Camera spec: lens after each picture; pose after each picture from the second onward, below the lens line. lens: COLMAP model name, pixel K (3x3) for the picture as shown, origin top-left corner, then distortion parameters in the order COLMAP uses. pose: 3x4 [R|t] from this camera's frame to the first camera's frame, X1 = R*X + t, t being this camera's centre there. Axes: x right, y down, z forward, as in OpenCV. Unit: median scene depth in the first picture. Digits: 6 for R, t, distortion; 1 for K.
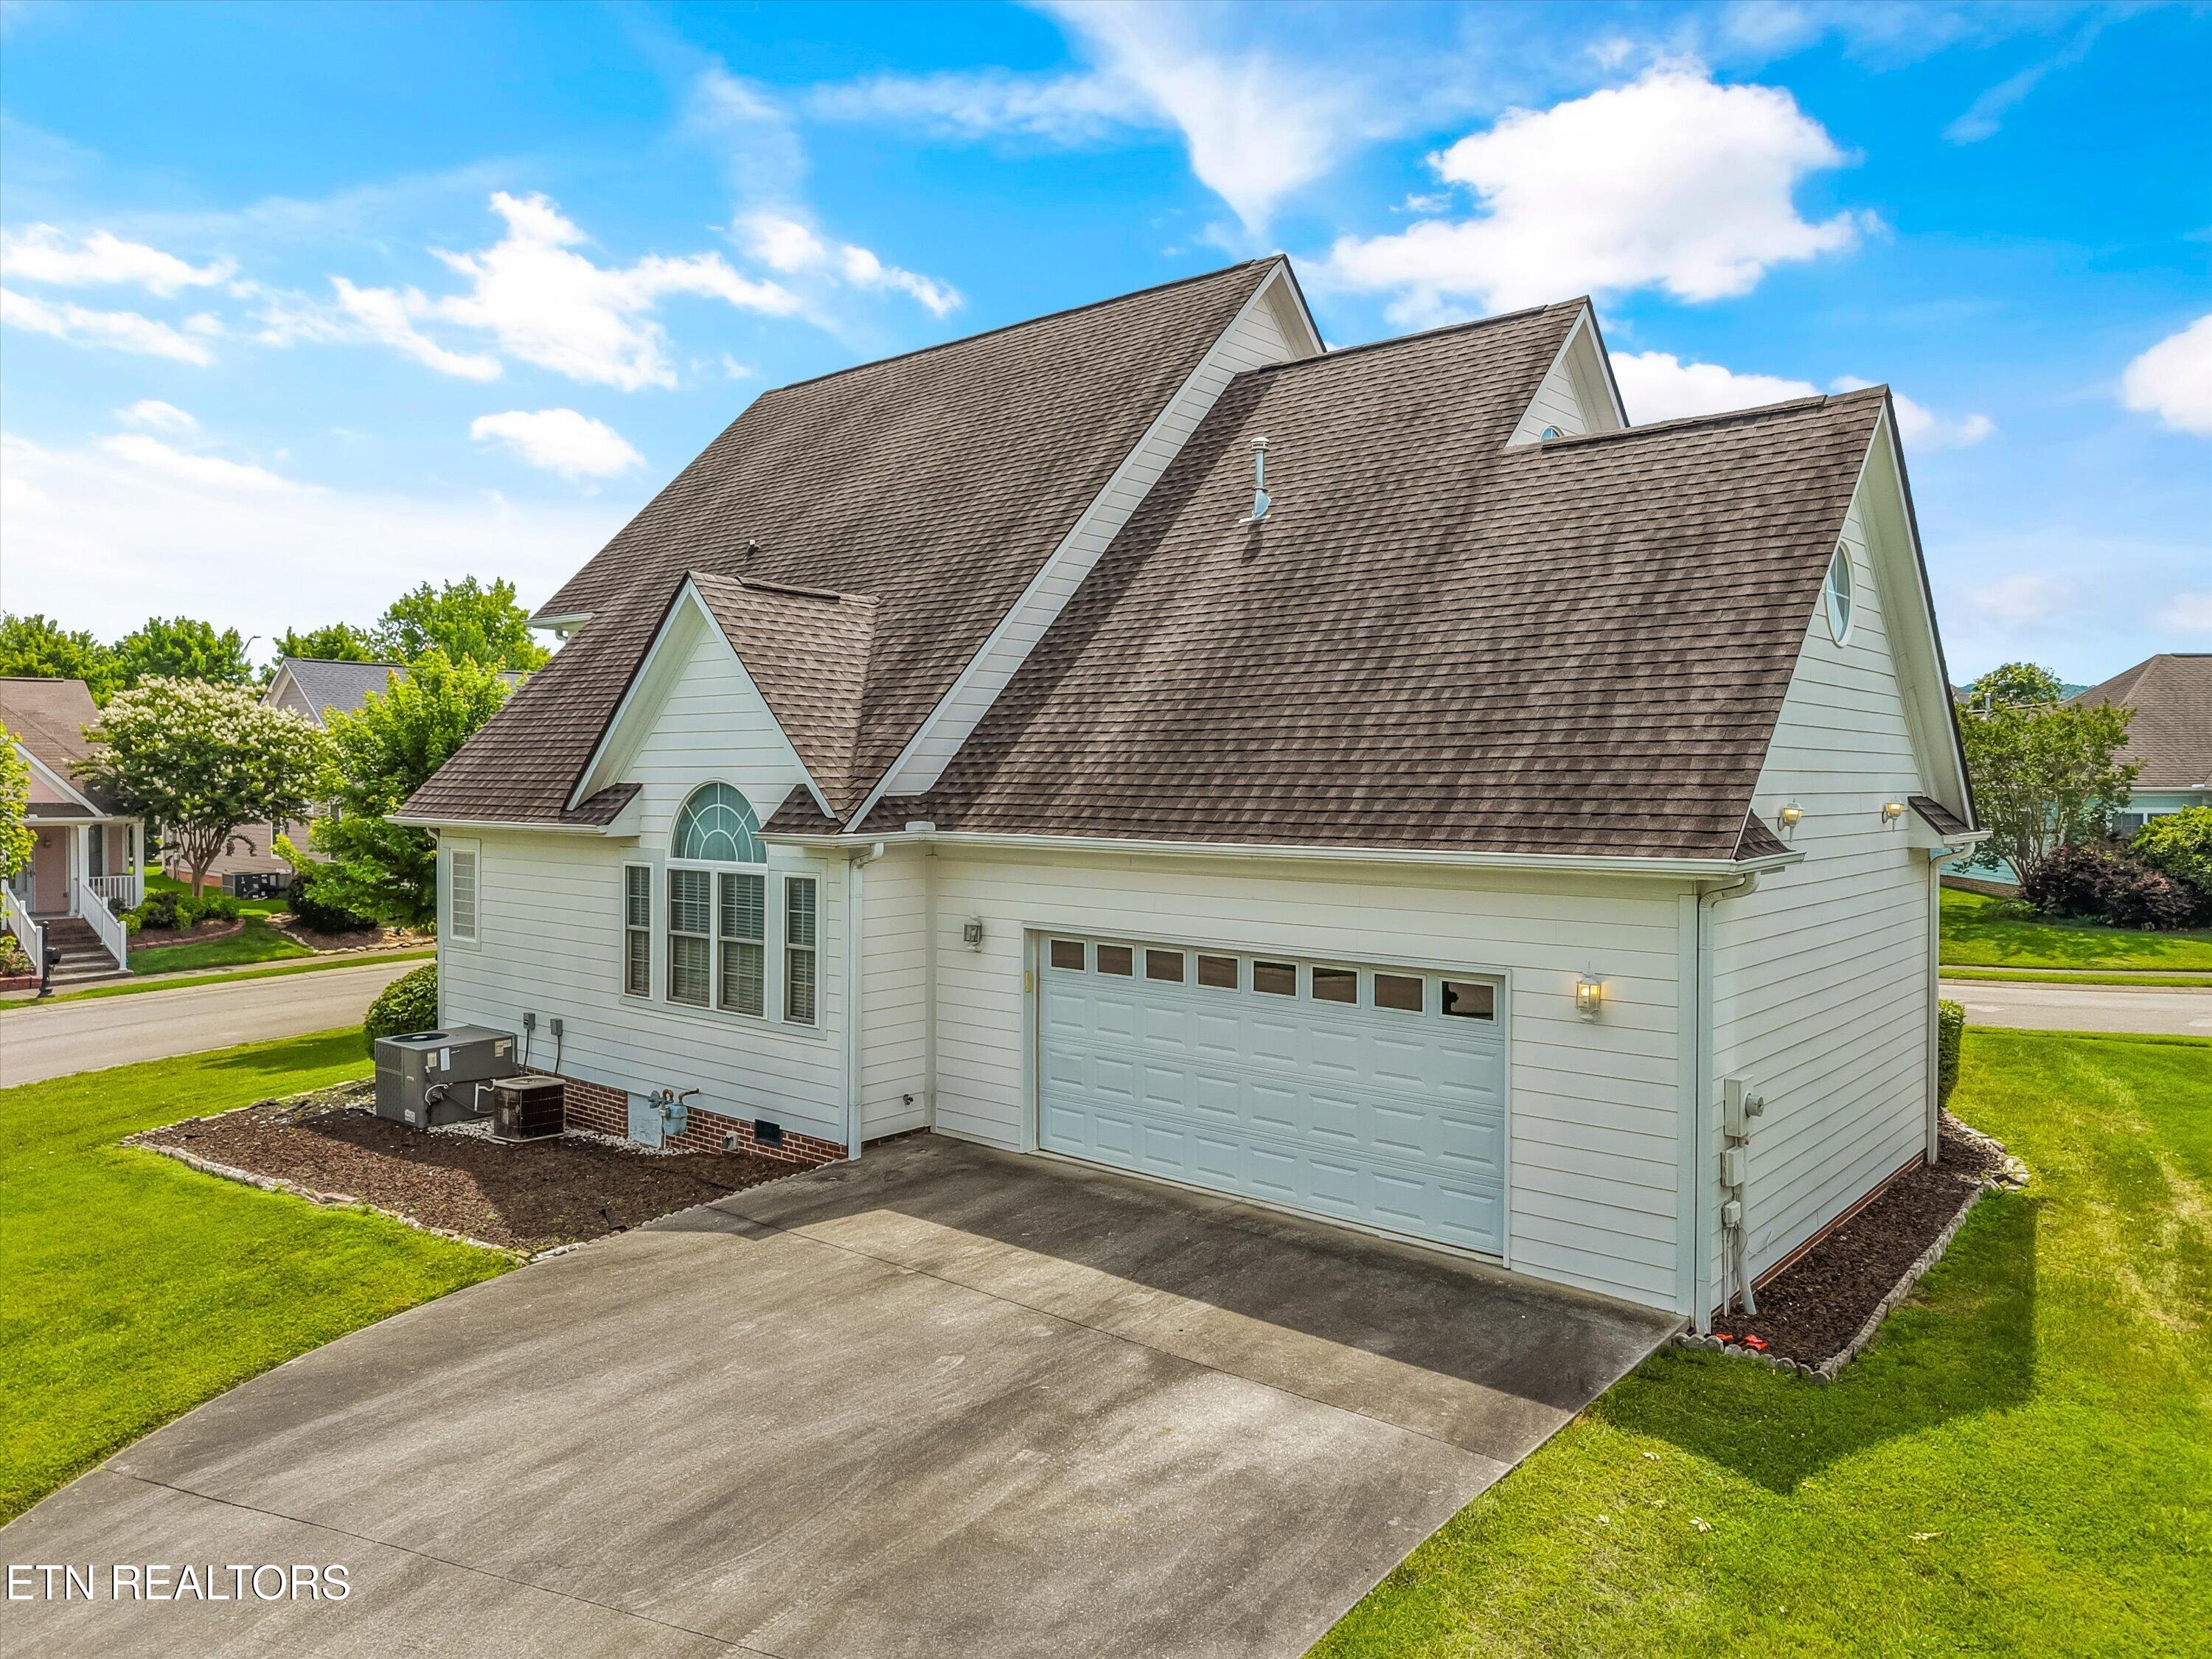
lens RADIAL K [[1503.1, 0, 1112.6], [0, 1503.1, 799.9], [0, 0, 1]] dist [0.168556, -0.322932]
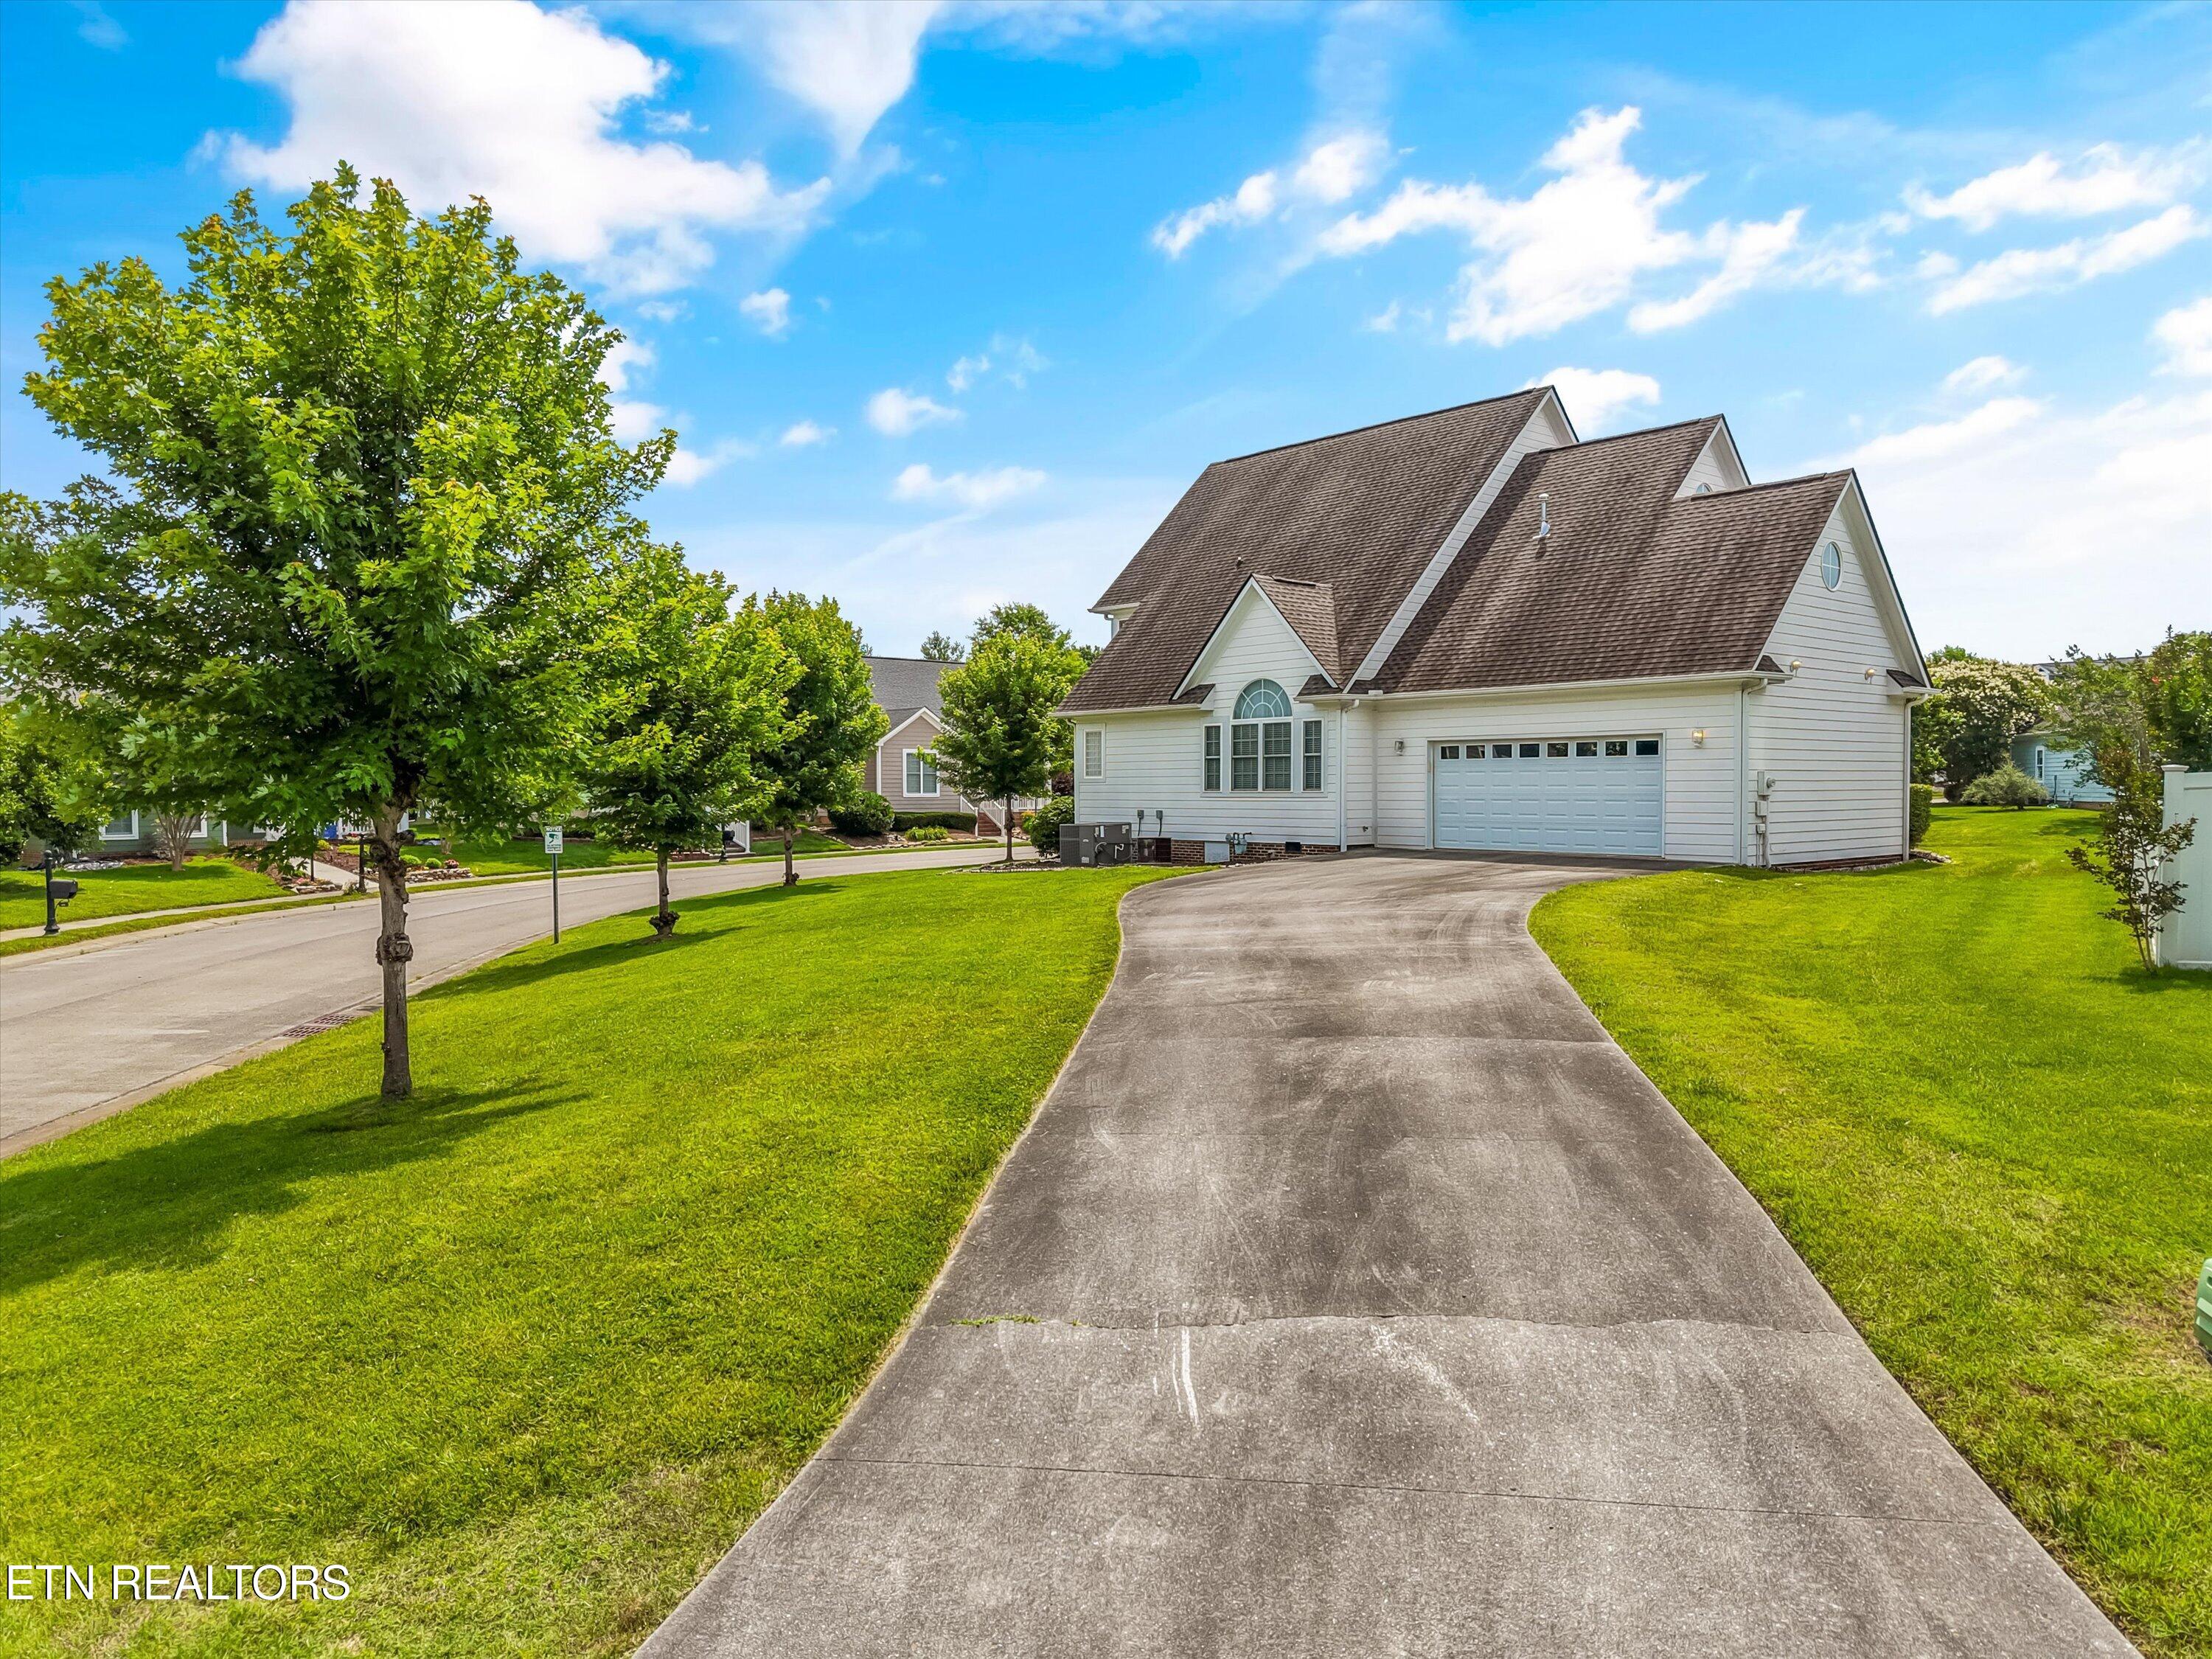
lens RADIAL K [[1494.6, 0, 1093.1], [0, 1494.6, 836.2], [0, 0, 1]] dist [0.060313, -0.098252]
pose [[0.987449, -0.001013, -0.157936, -0.171866], [0.004291, 0.999782, 0.020415, 0.158615], [0.157881, -0.020837, 0.987238, -1.014077]]
